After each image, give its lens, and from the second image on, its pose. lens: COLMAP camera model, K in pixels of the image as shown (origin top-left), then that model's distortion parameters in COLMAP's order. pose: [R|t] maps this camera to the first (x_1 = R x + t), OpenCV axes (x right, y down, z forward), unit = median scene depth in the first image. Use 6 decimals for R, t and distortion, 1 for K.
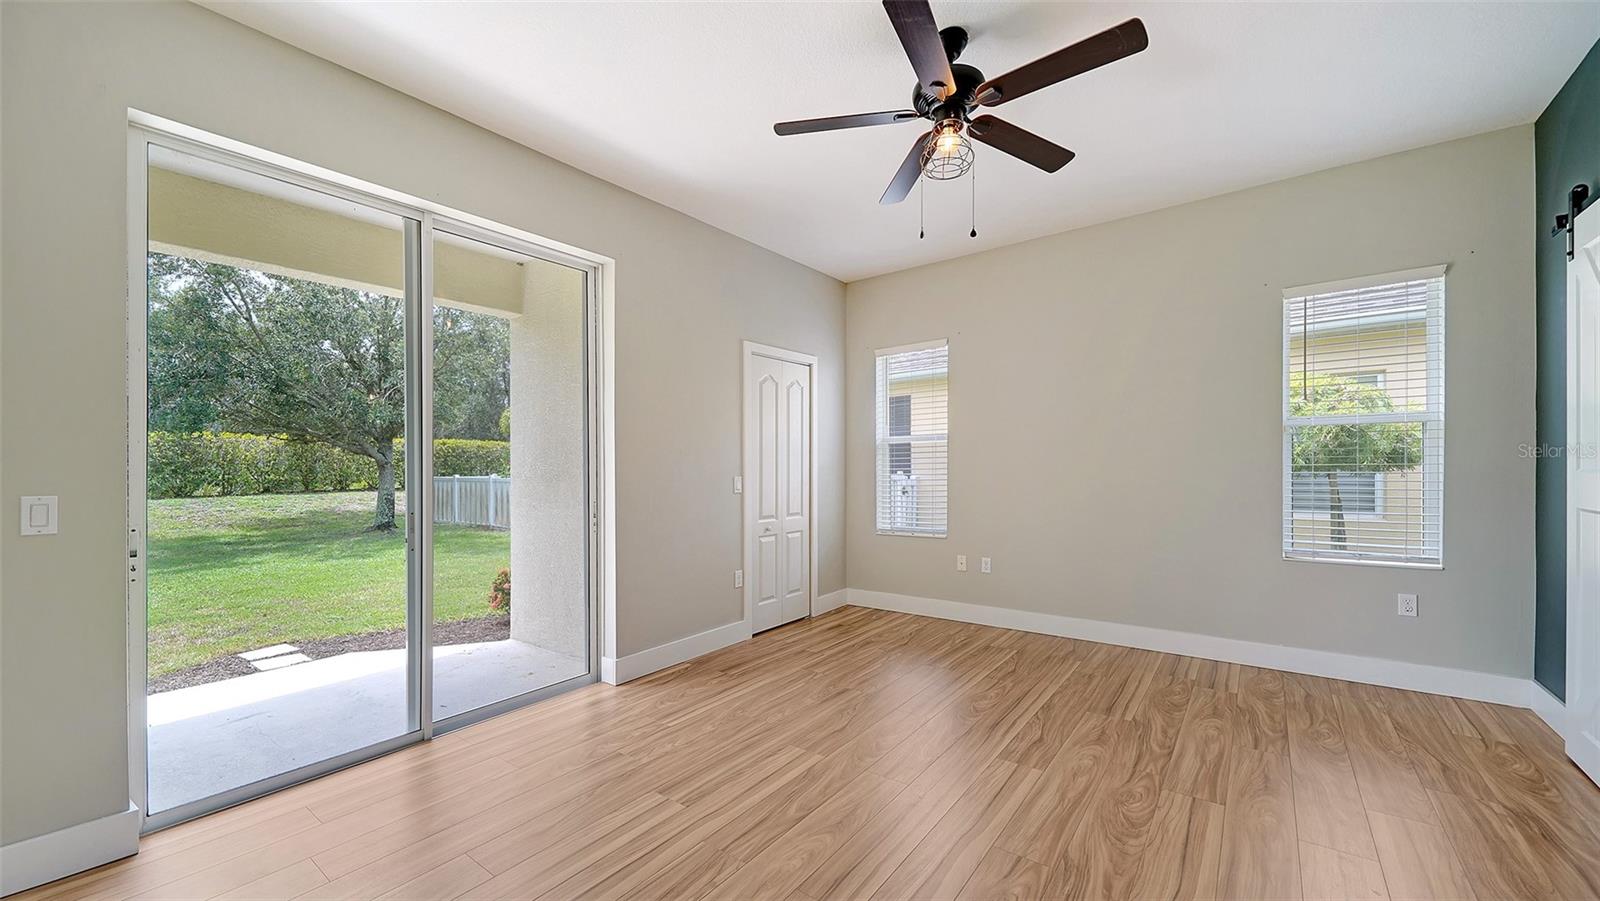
lens RADIAL K [[602.1, 0, 799.2], [0, 602.1, 459.8], [0, 0, 1]] dist [0.000208, 0.000015]
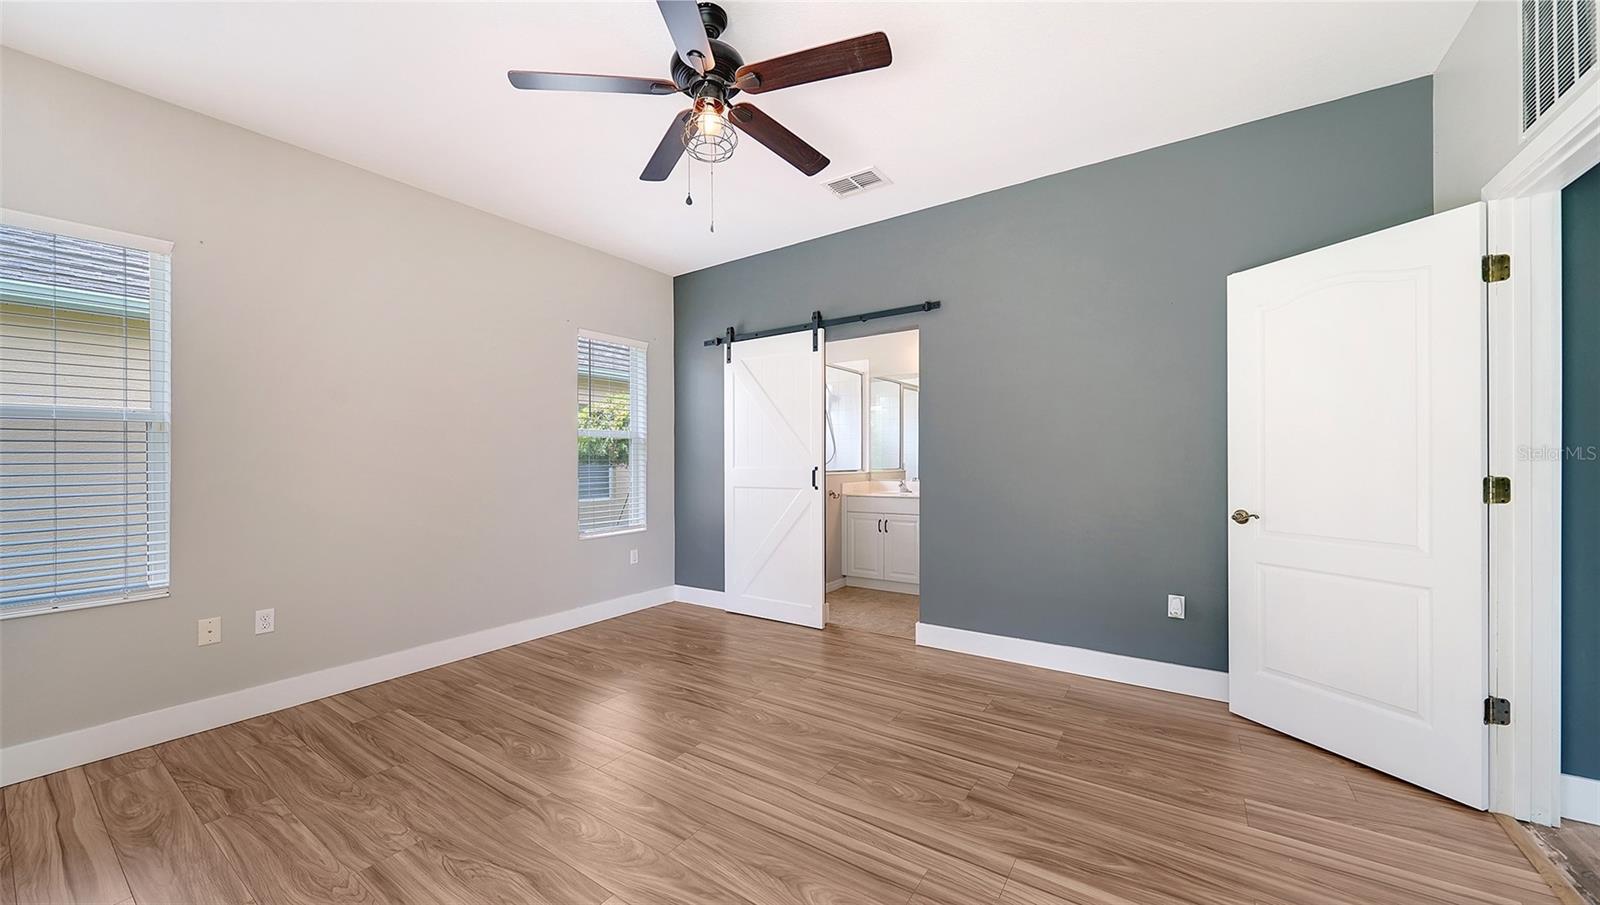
lens RADIAL K [[567.1, 0, 802.7], [0, 567.1, 463.3], [0, 0, 1]] dist [-0.000274, -0.000192]
pose [[-0.055857, 0.011105, 0.998377, -0.435622], [-0.000509, 0.999938, -0.011151, 0.016244], [-0.998439, -0.001131, -0.055847, 0.602489]]
